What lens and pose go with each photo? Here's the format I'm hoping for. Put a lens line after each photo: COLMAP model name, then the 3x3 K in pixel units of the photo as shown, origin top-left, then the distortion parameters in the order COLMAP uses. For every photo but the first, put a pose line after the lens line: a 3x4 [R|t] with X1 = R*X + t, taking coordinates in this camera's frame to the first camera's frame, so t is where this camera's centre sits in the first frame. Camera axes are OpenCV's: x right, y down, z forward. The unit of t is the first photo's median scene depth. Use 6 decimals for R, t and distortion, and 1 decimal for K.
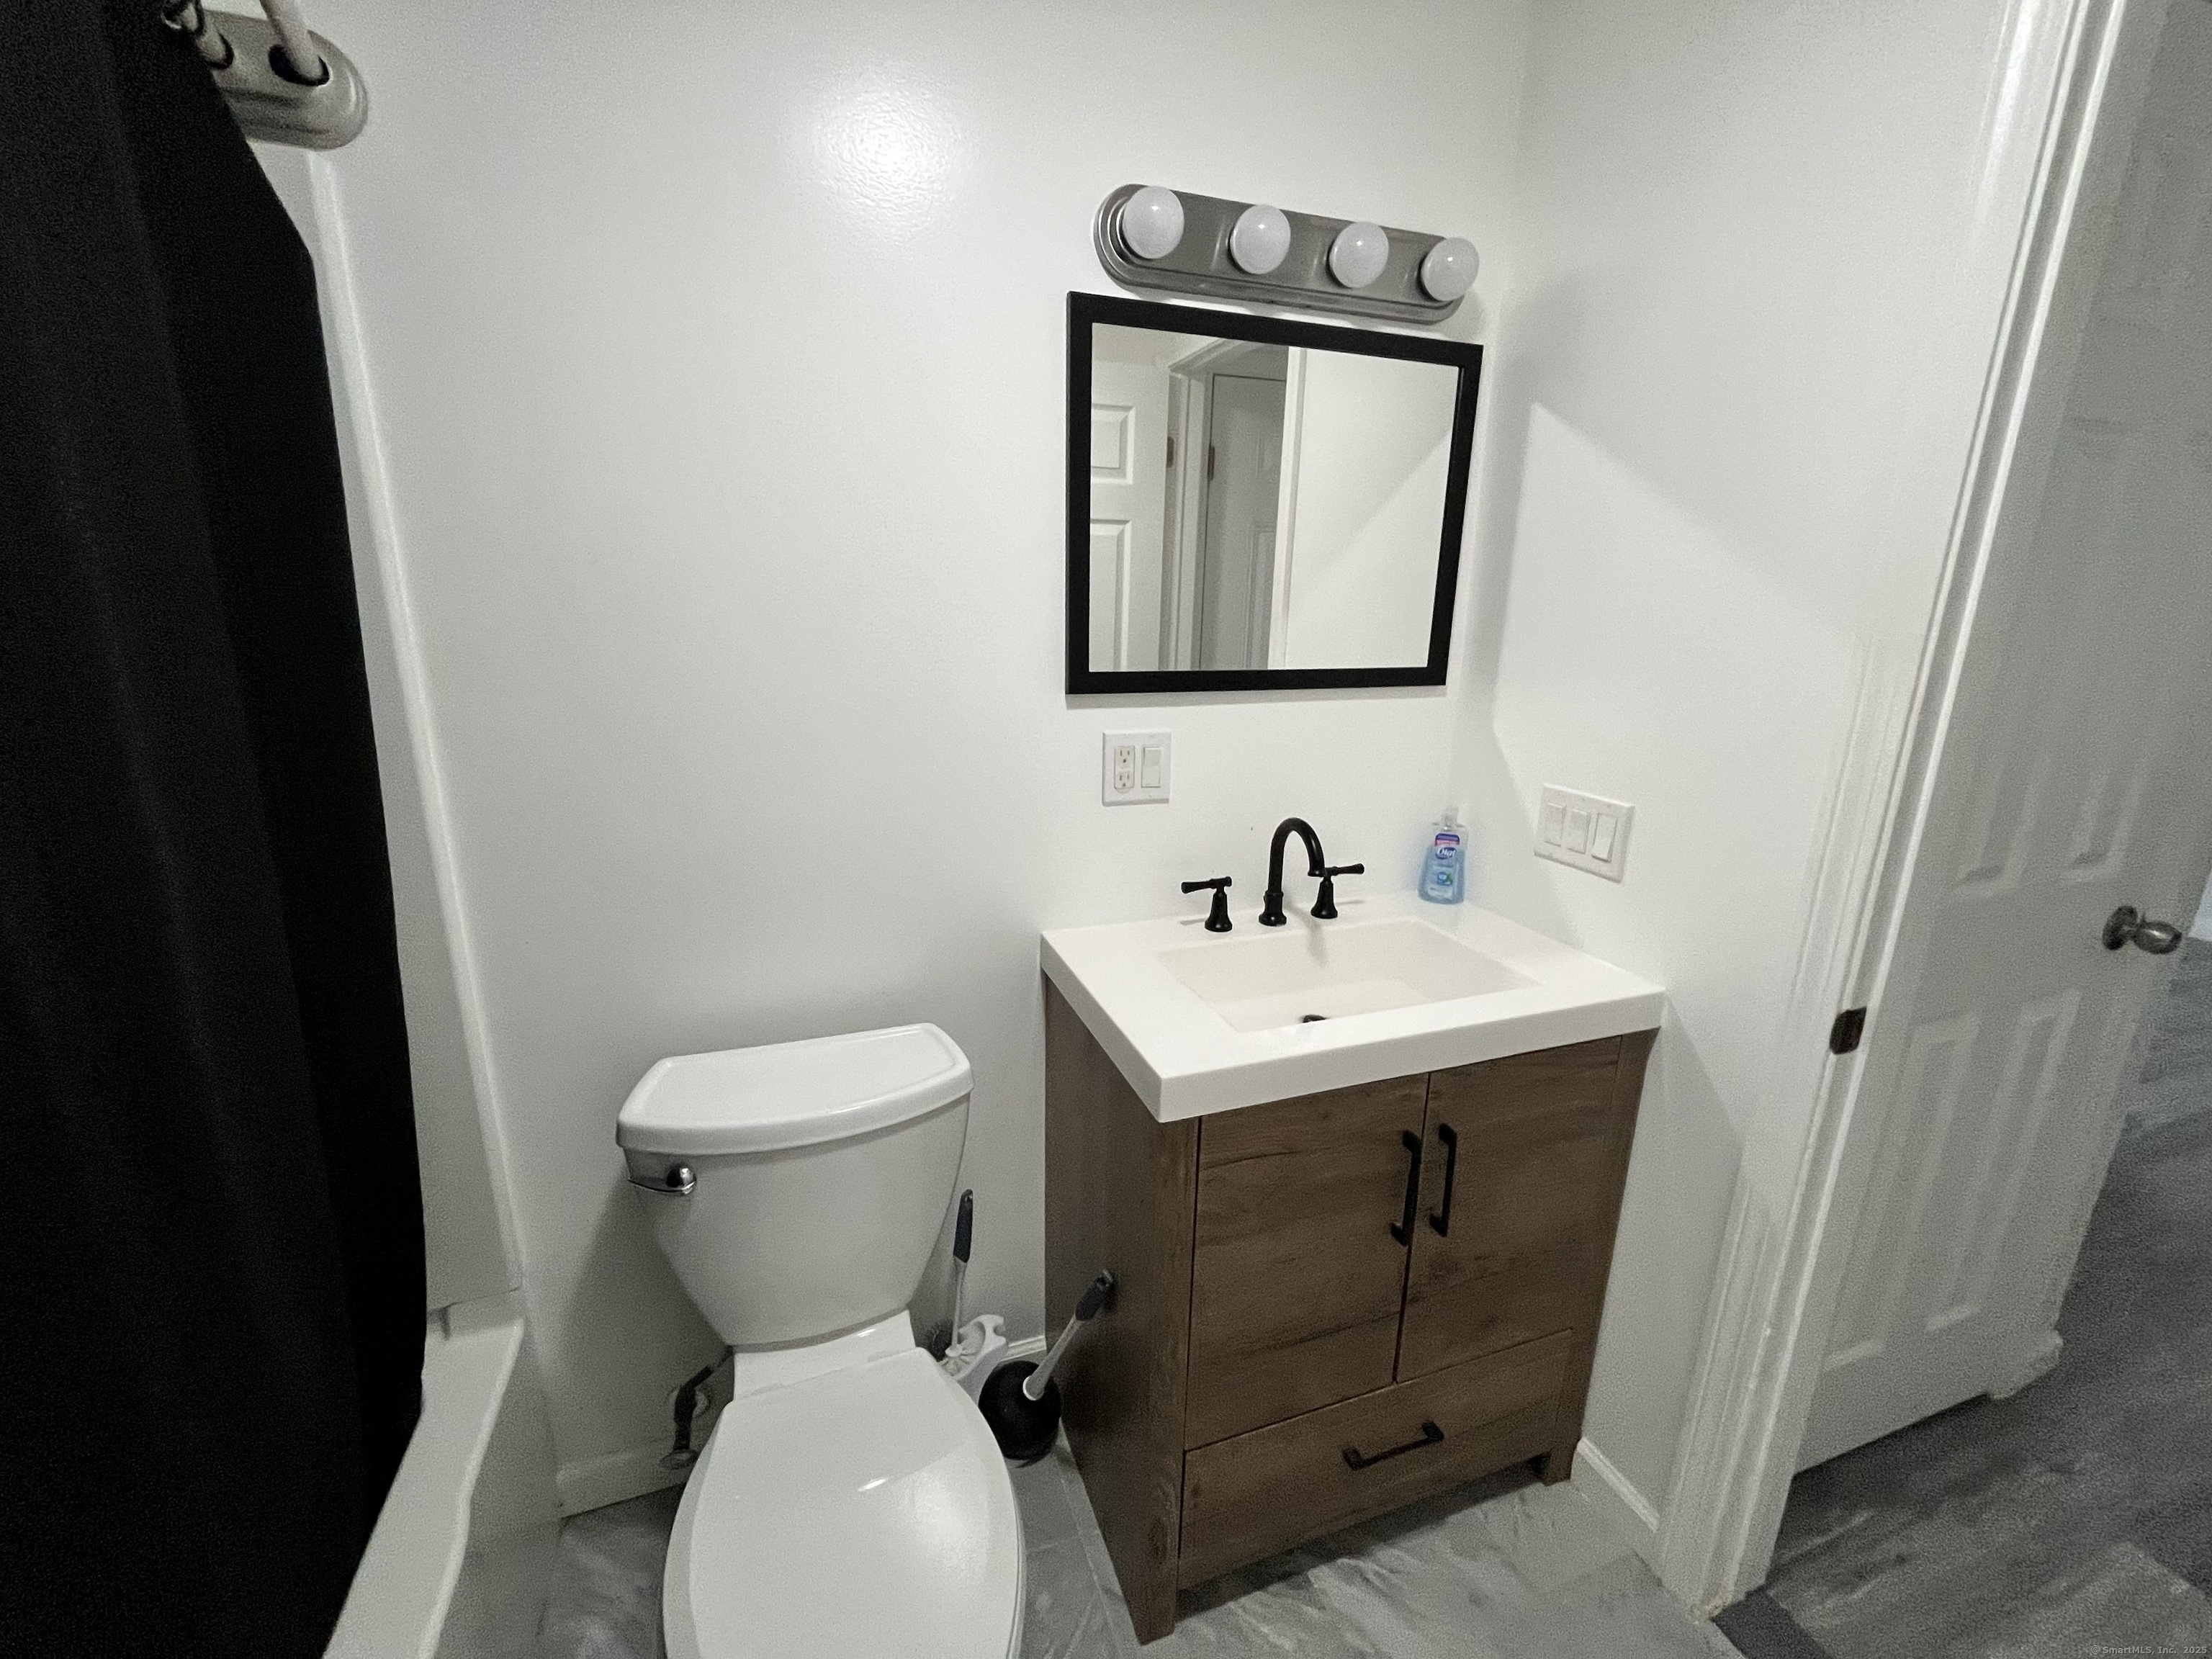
lens RADIAL K [[890.0, 0, 1096.3], [0, 890.0, 831.6], [0, 0, 1]] dist [0.002543, 0.000346]
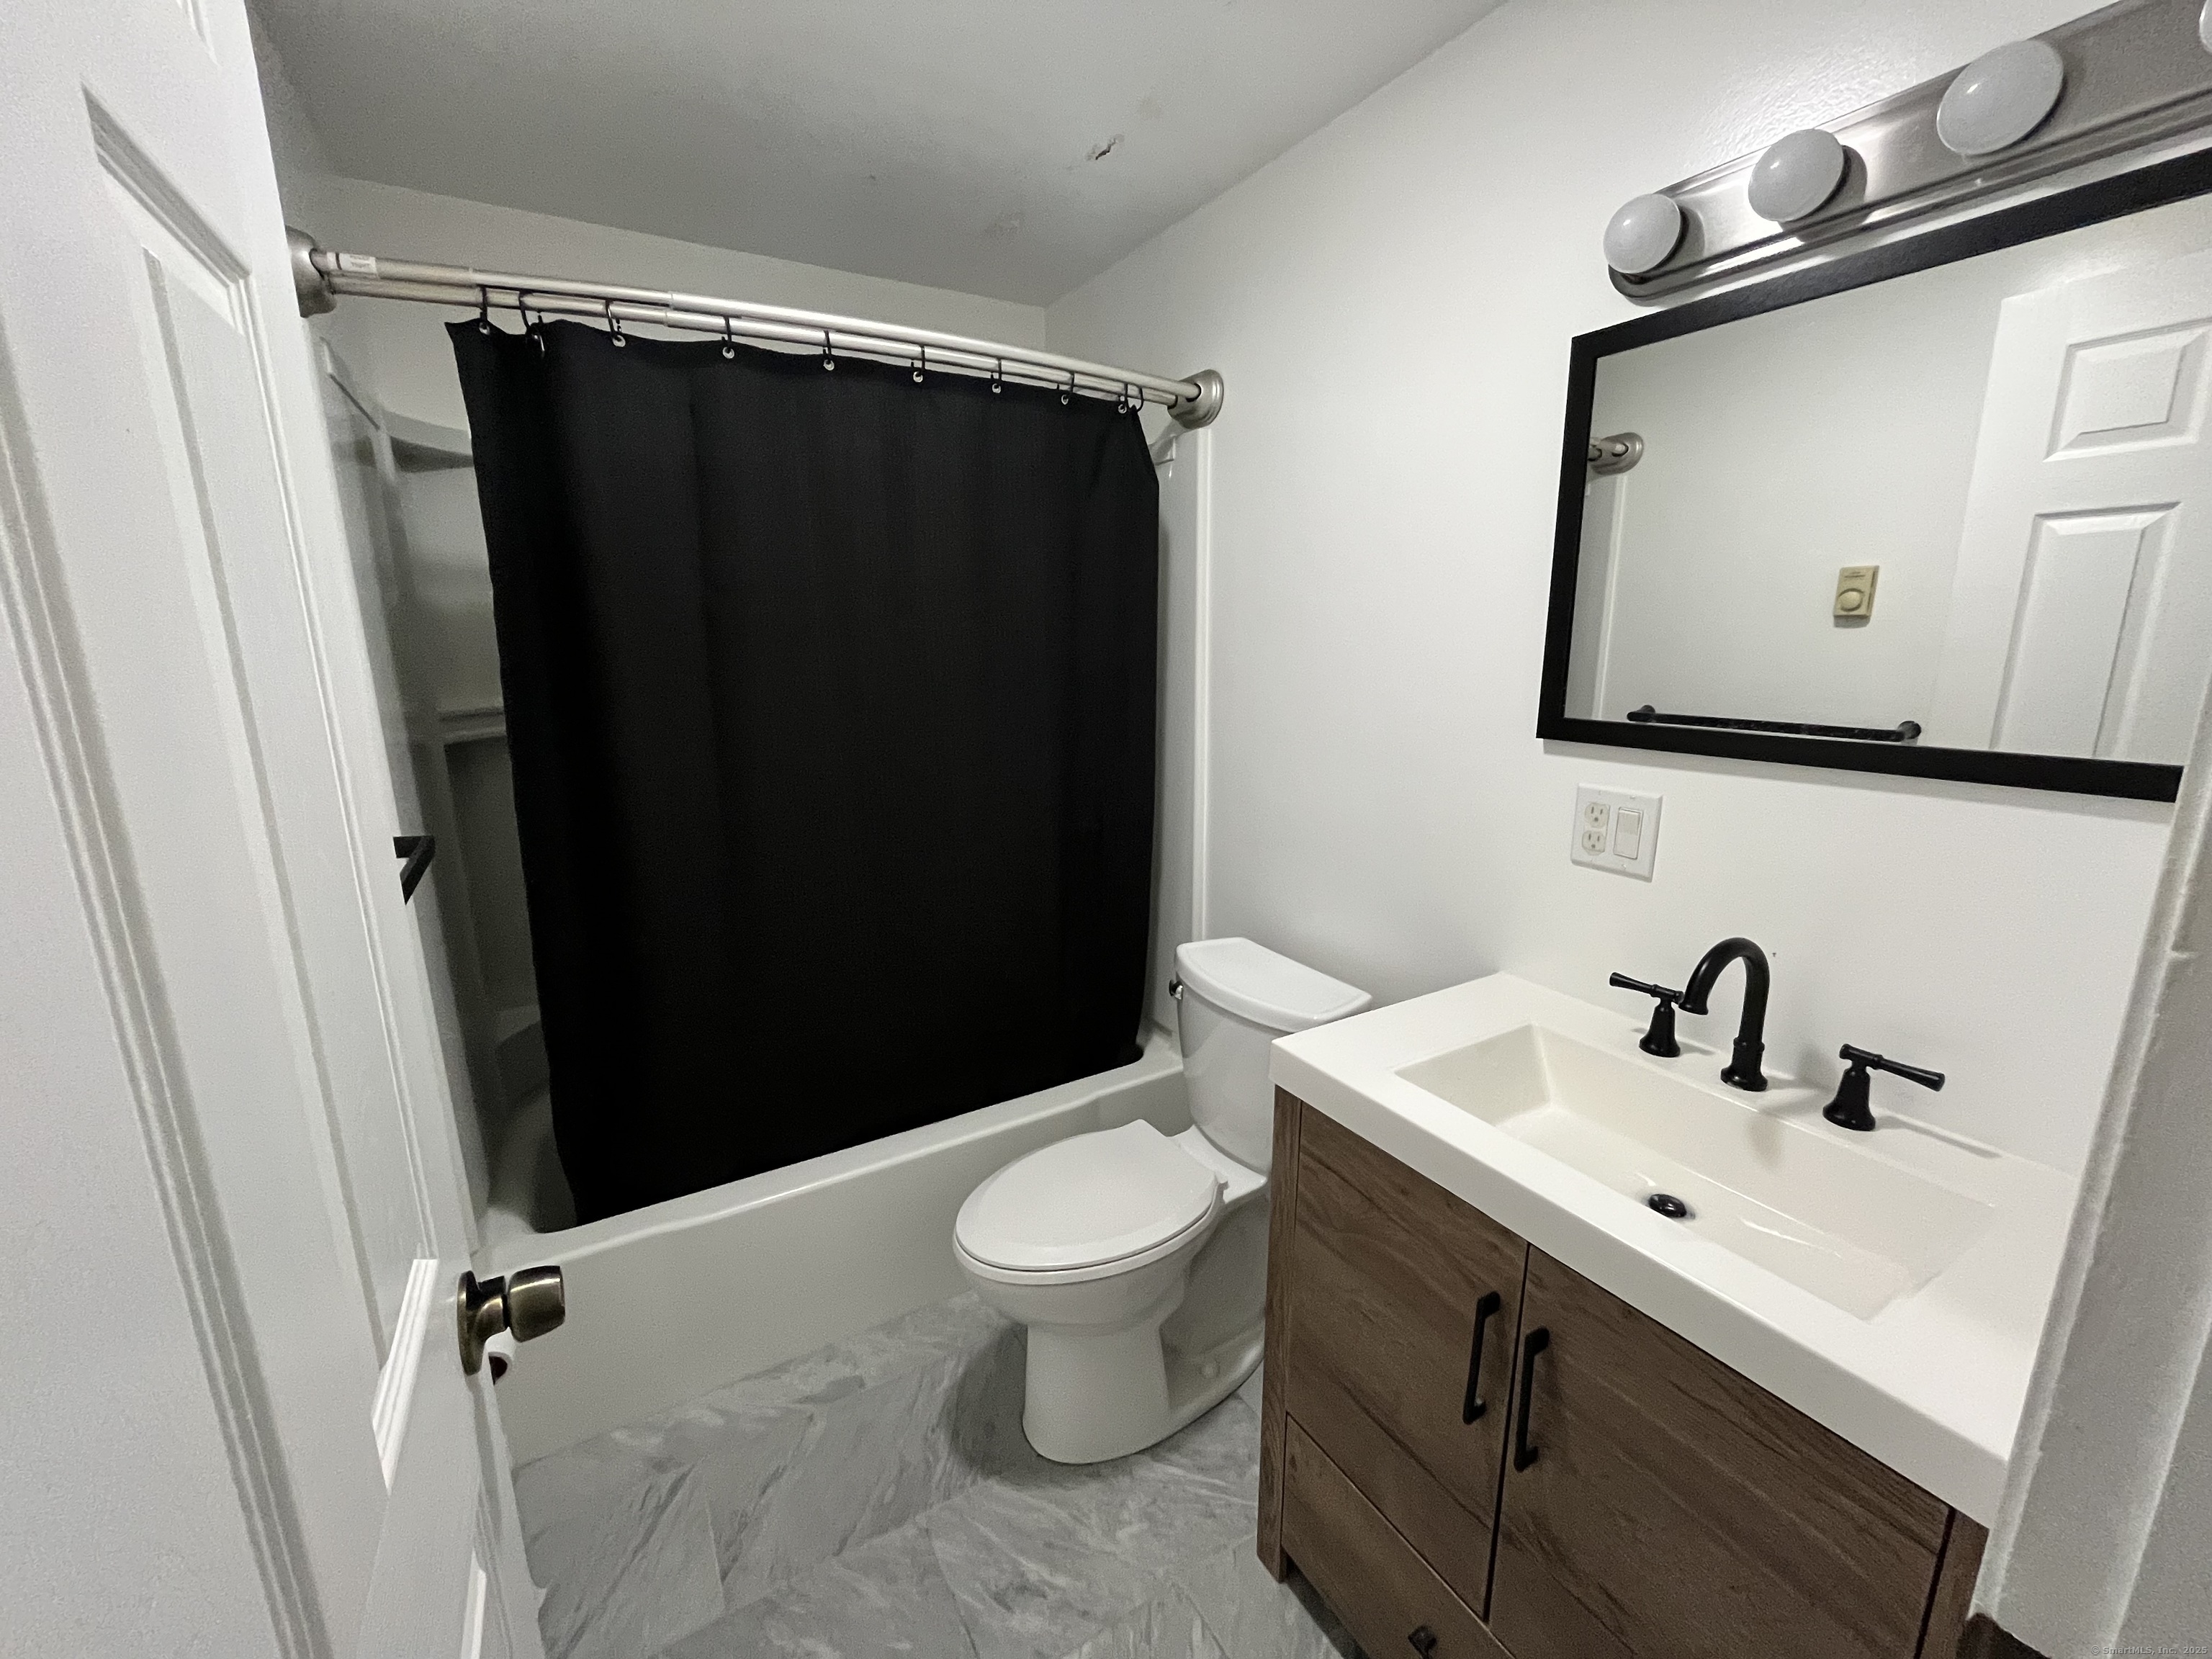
lens RADIAL K [[890.0, 0, 1102.1], [0, 890.0, 827.6], [0, 0, 1]] dist [0.002543, 0.000346]
pose [[0.198171, 0.196061, -0.960358, 0.803736], [-0.233218, 0.961083, 0.148085, -0.088991], [0.952018, 0.194626, 0.236184, 0.316740]]
